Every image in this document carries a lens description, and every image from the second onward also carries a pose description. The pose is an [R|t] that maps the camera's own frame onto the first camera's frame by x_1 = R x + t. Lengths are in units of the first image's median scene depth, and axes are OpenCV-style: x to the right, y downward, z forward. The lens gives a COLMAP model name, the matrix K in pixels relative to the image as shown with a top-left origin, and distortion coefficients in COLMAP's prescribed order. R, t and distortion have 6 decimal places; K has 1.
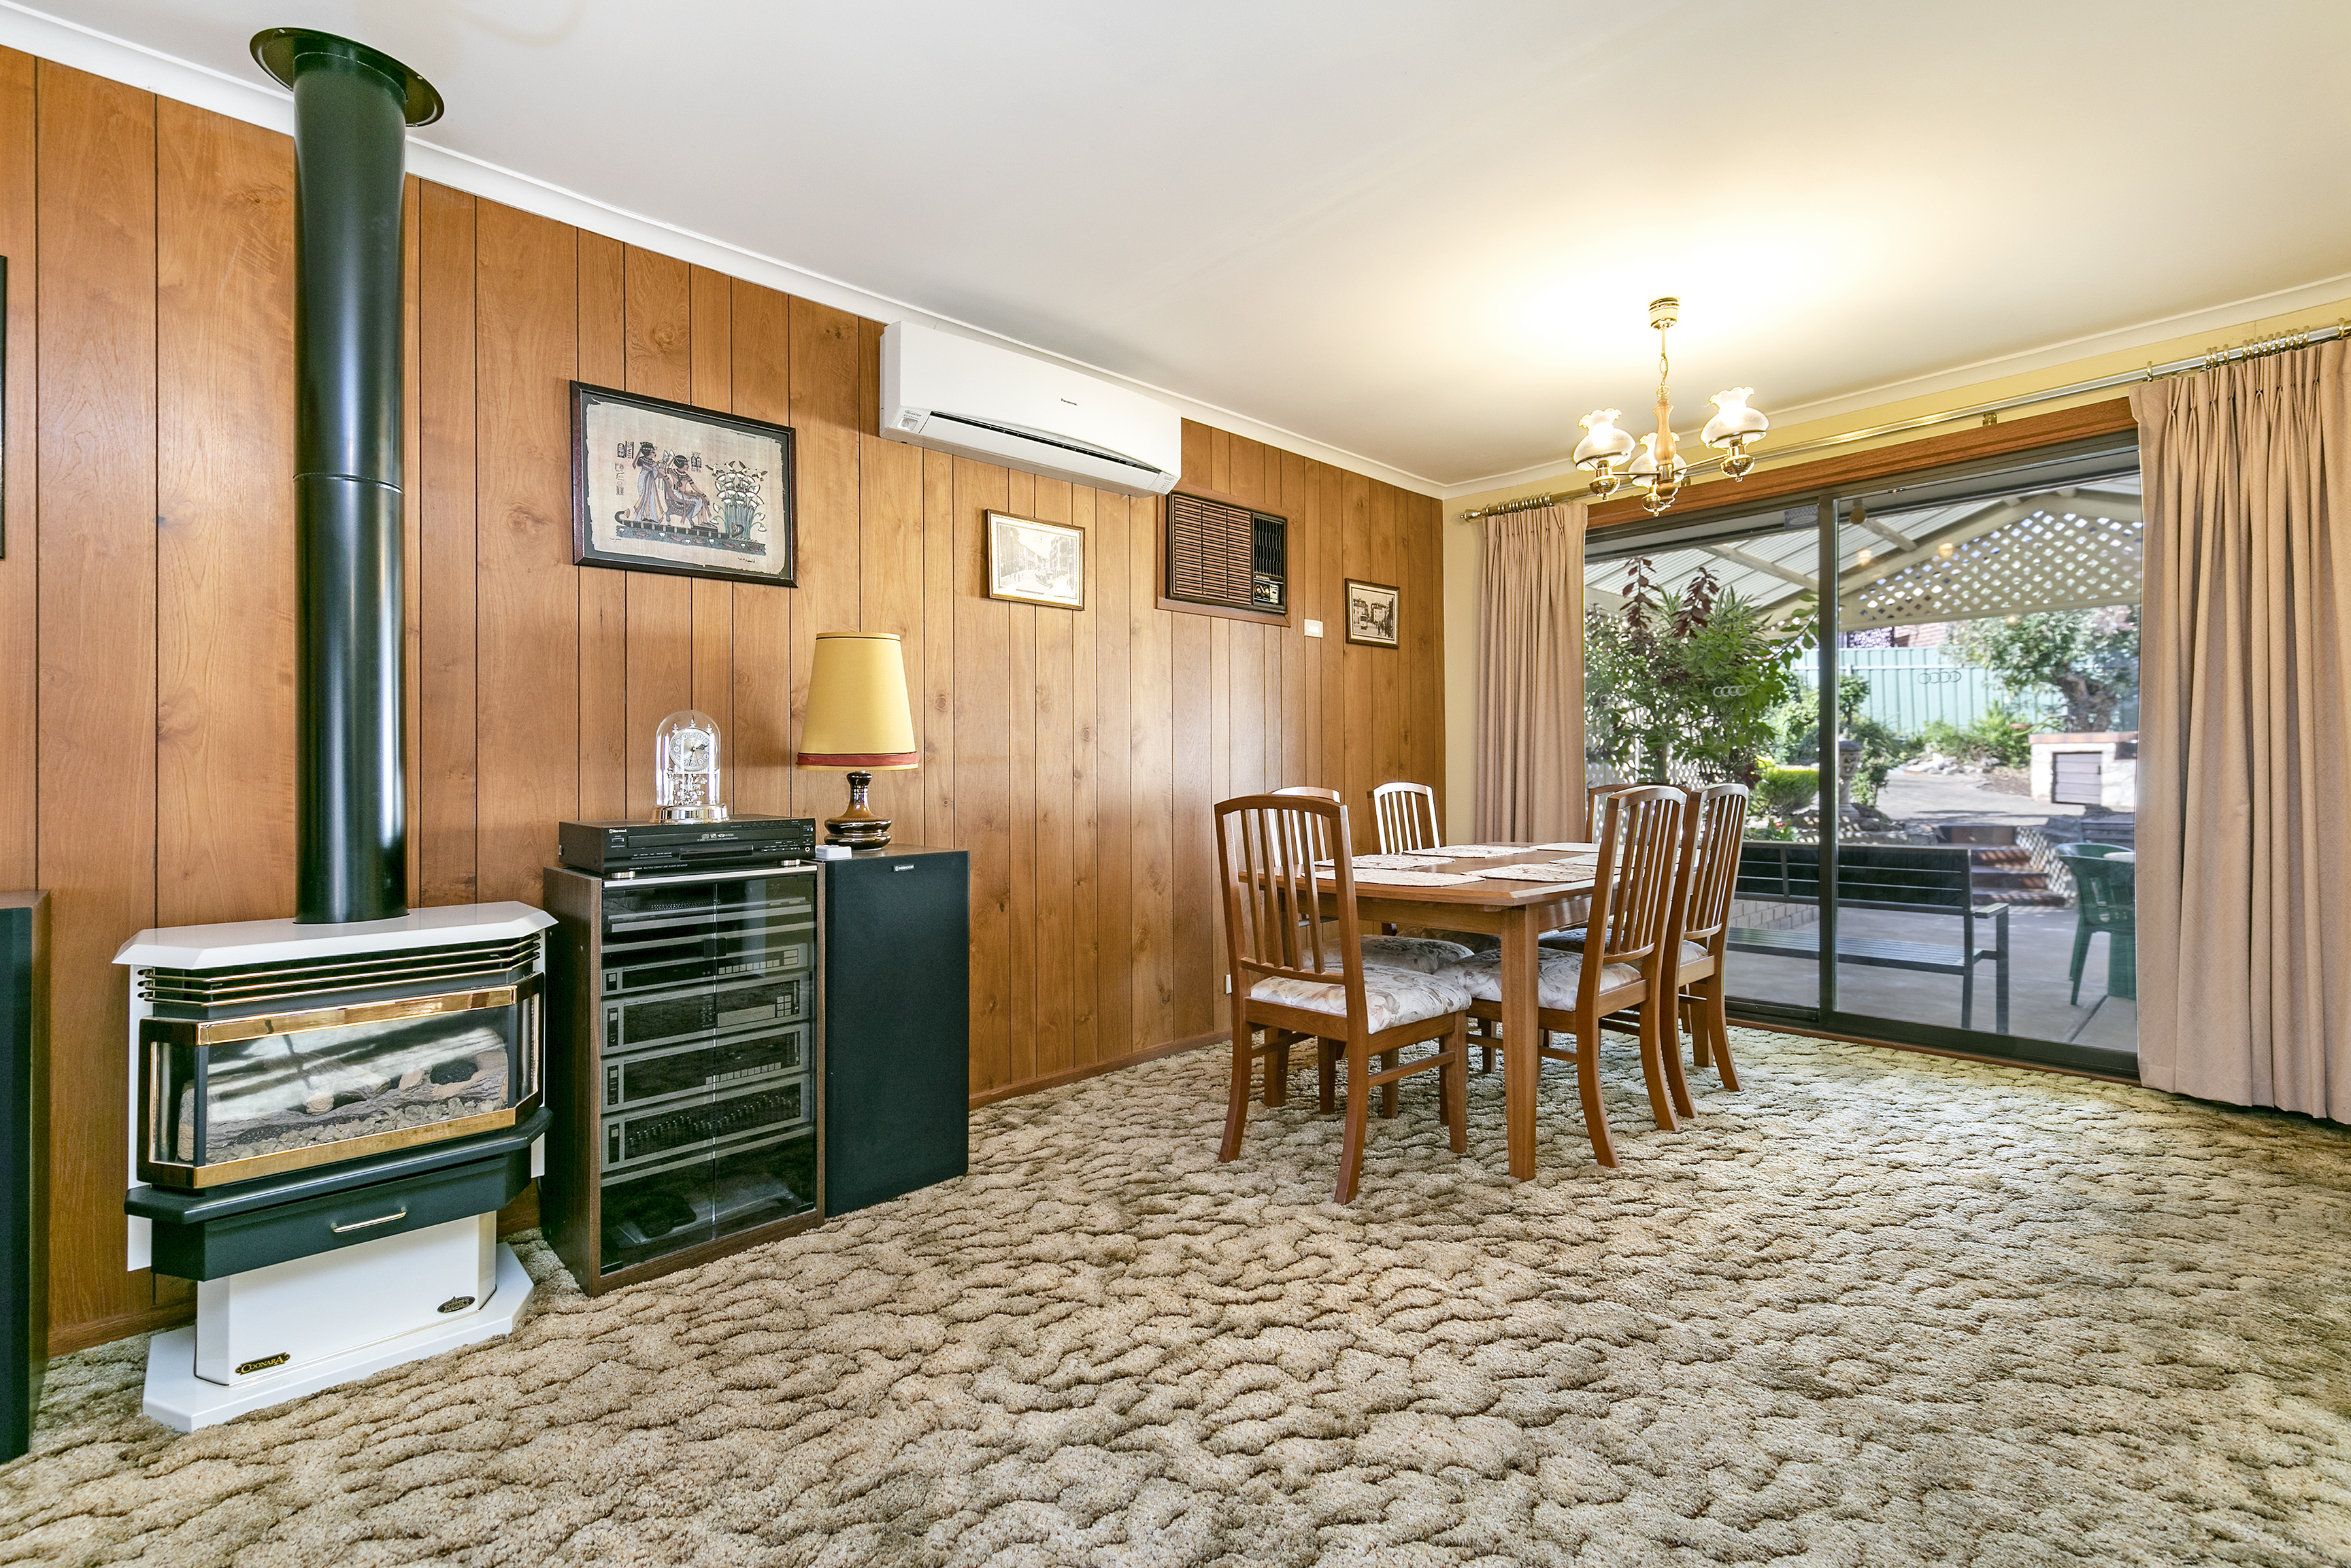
lens RADIAL K [[1024.5, 0, 1195.8], [0, 1024.5, 760.2], [0, 0, 1]] dist [-0.001255, -0.000309]
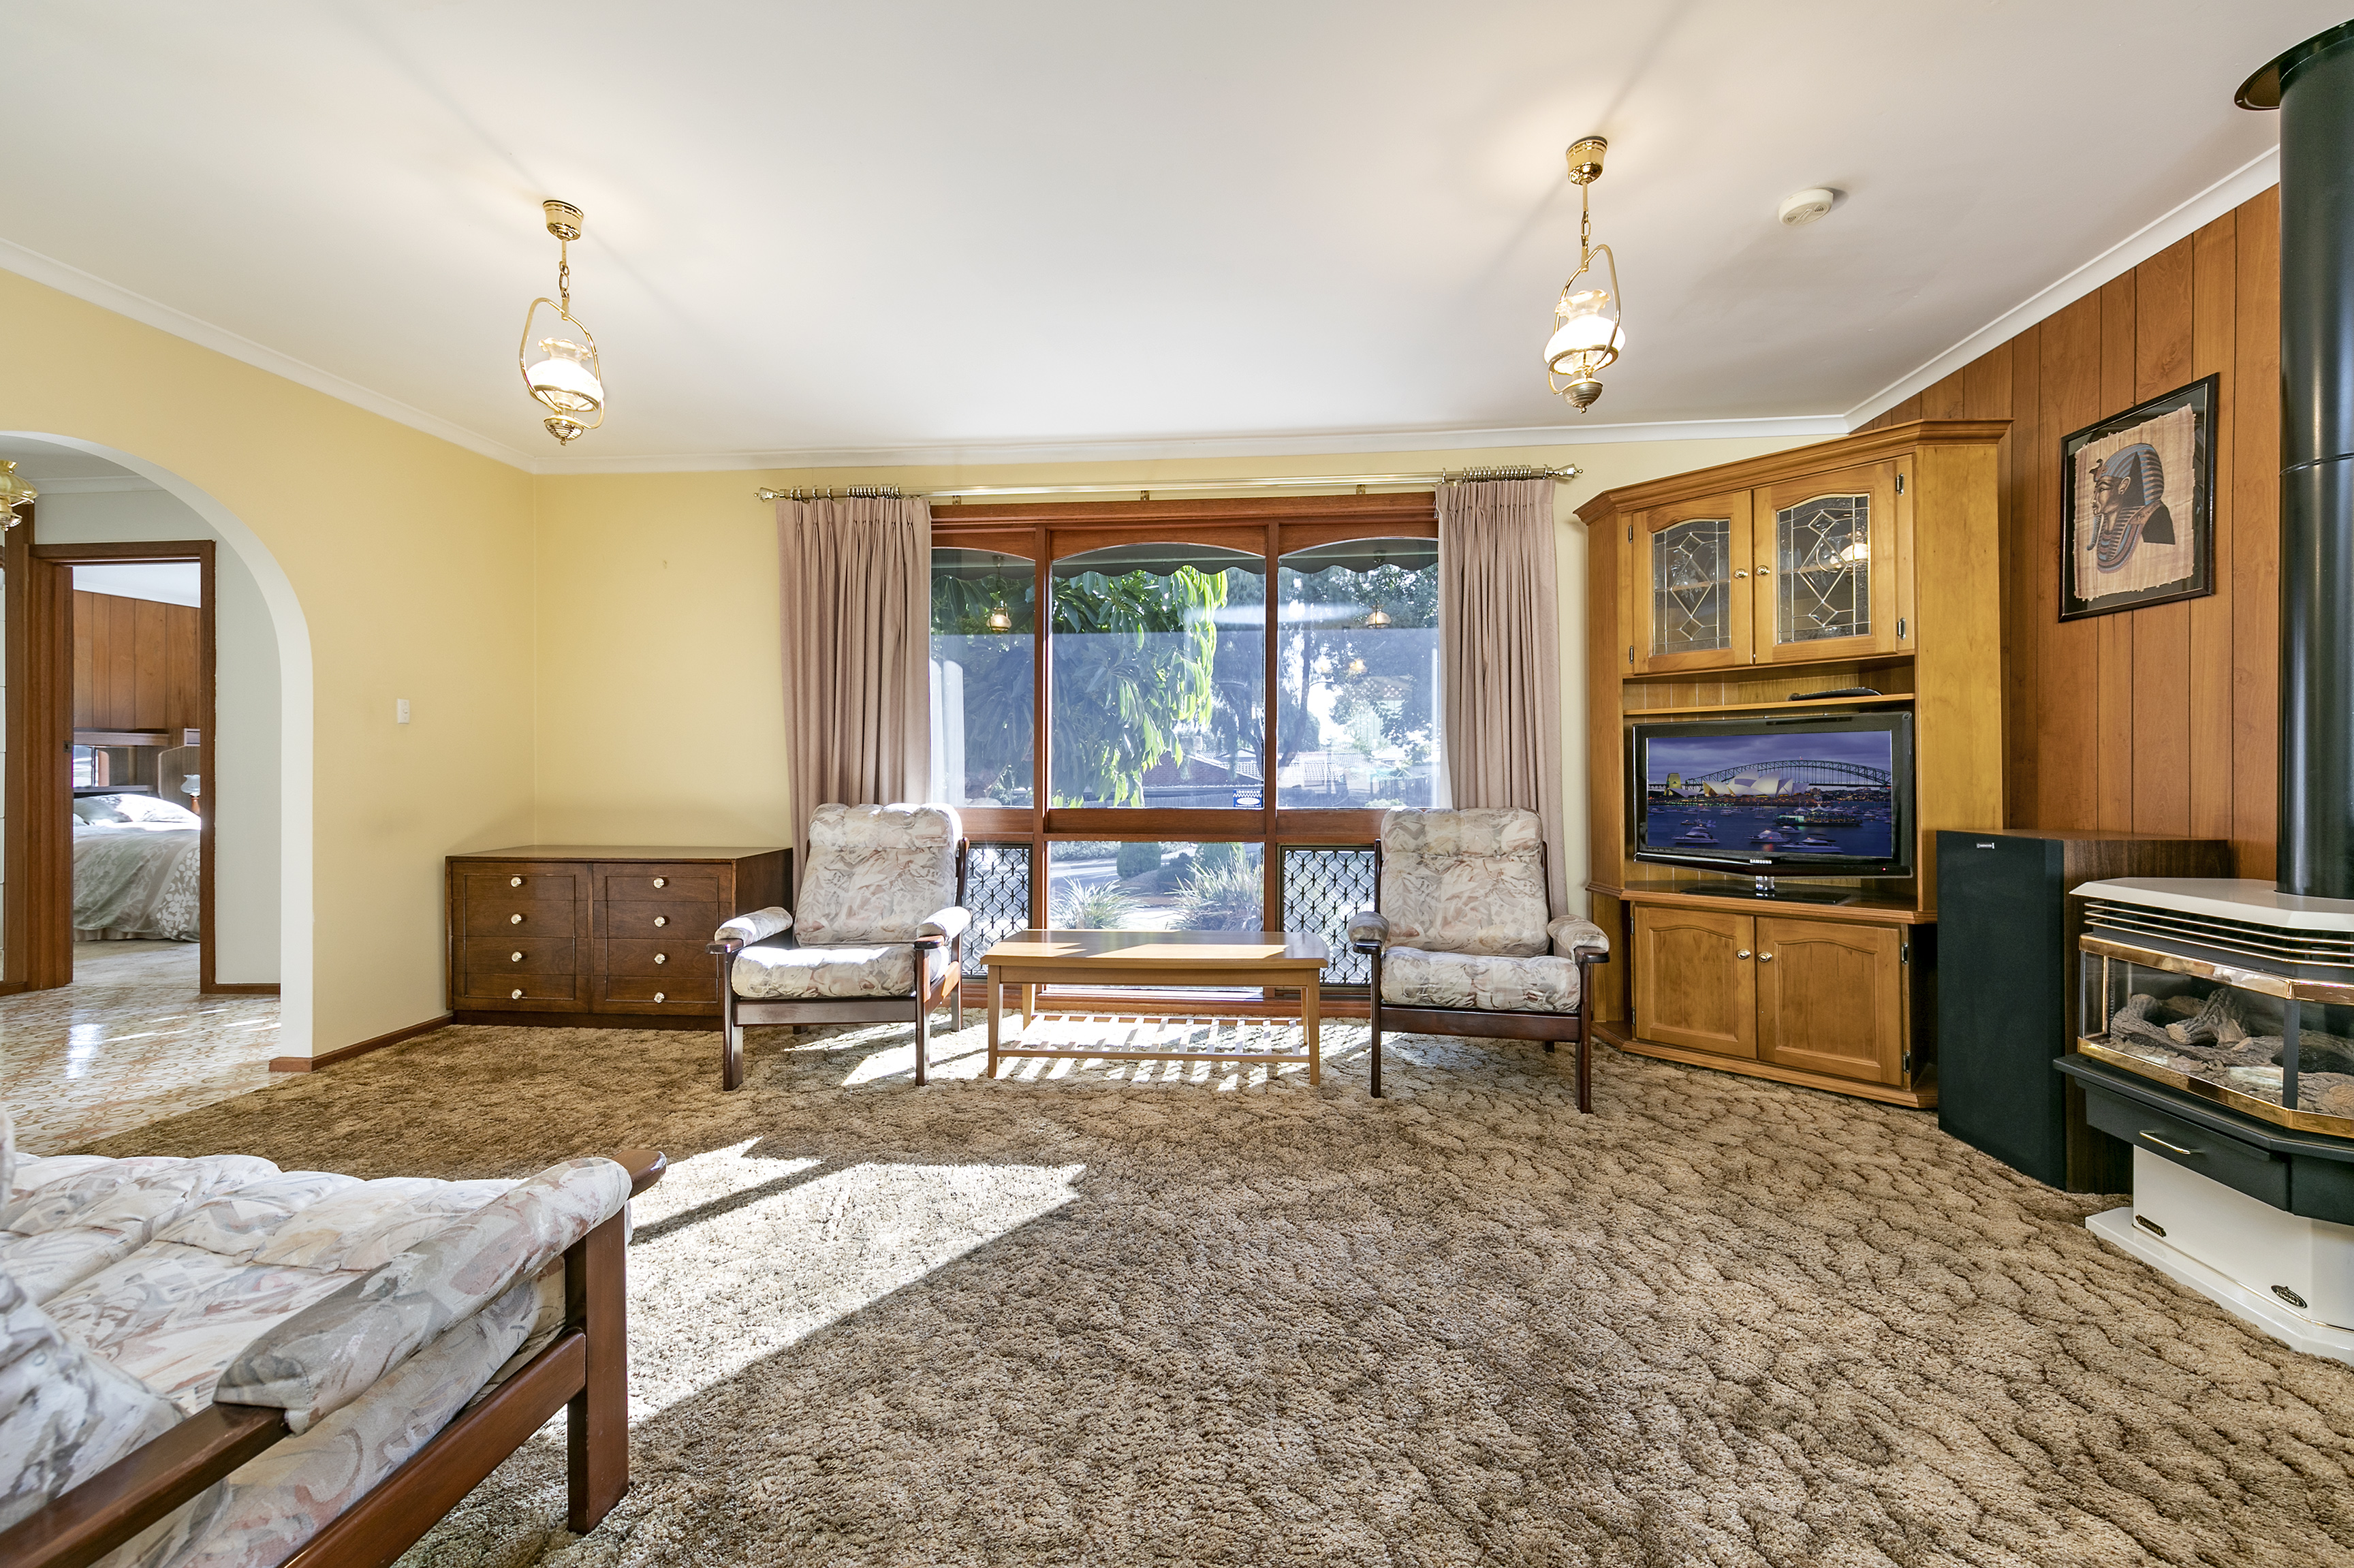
lens RADIAL K [[948.1, 0, 1183.4], [0, 948.1, 767.0], [0, 0, 1]] dist [0.001998, 0.000066]
pose [[-0.754232, 0.003073, -0.656601, 0.487016], [0.010132, 0.999924, -0.006959, 0.018147], [0.656530, -0.011902, -0.754206, 0.732249]]
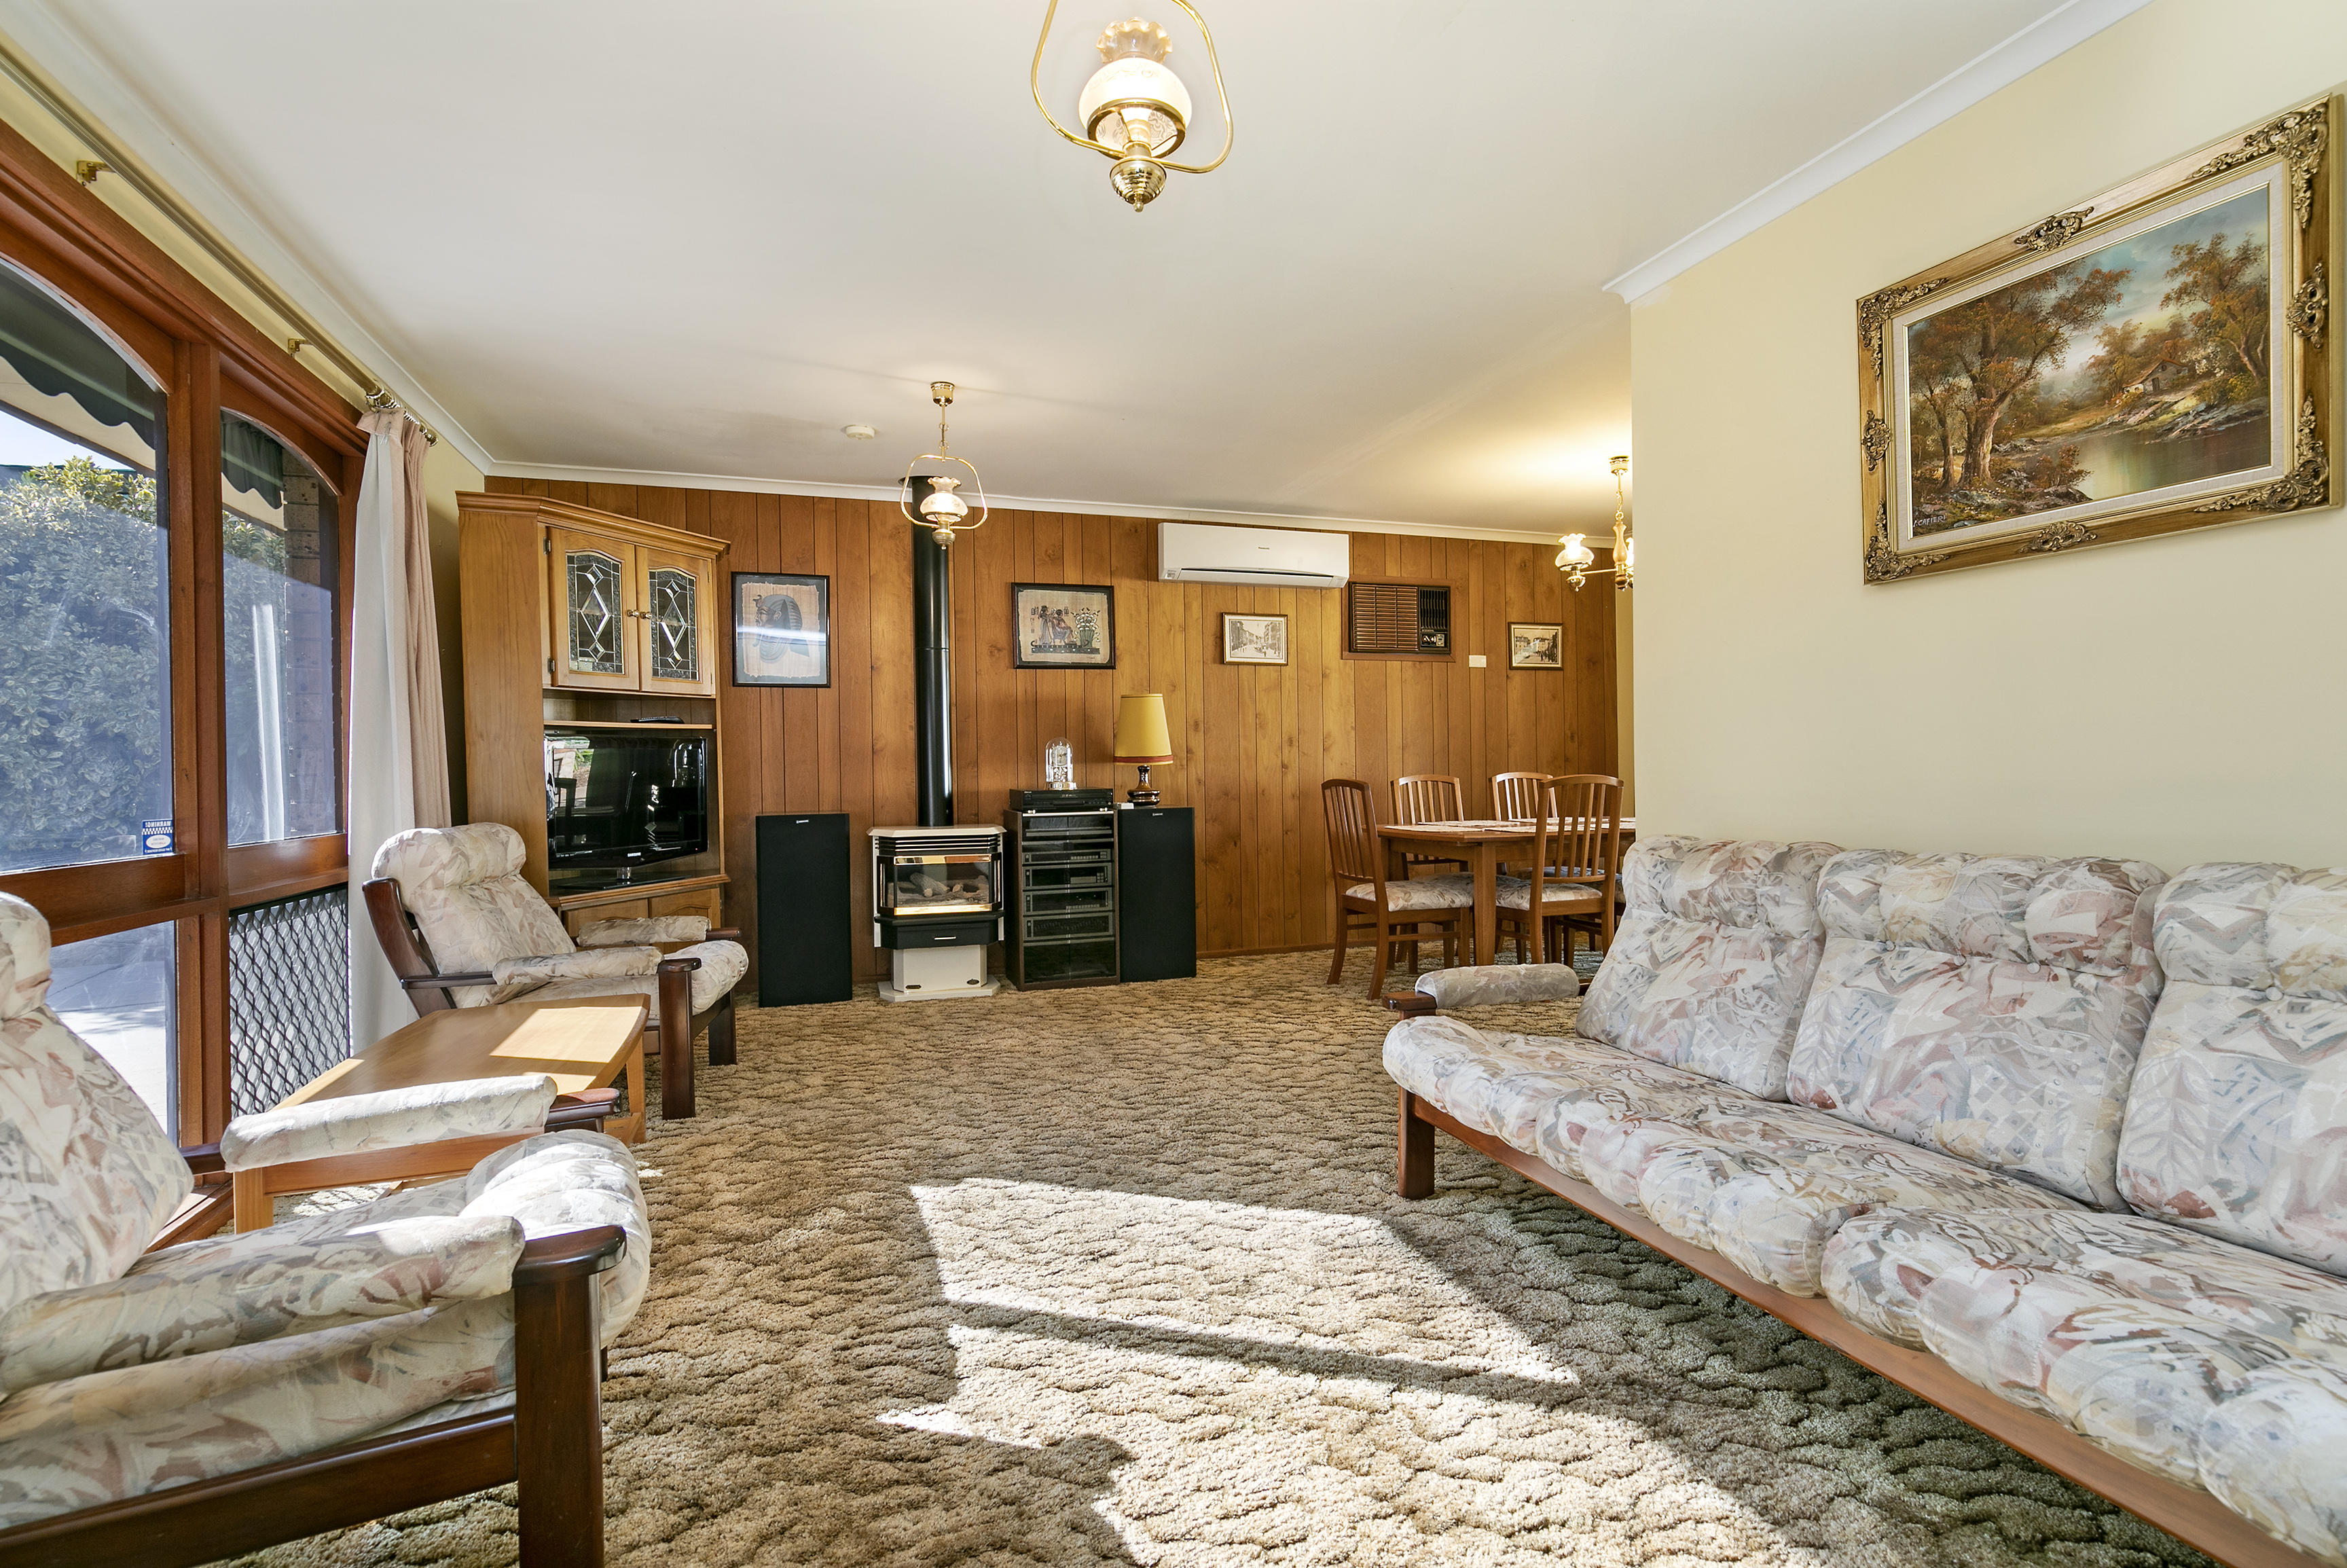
lens RADIAL K [[1086.5, 0, 1183.0], [0, 1086.5, 795.4], [0, 0, 1]] dist [0.001329, -0.000017]
pose [[0.906220, 0.012748, -0.422615, 0.625837], [0.006374, 0.999020, 0.043801, -0.022326], [0.422759, -0.042387, 0.905250, -0.850051]]
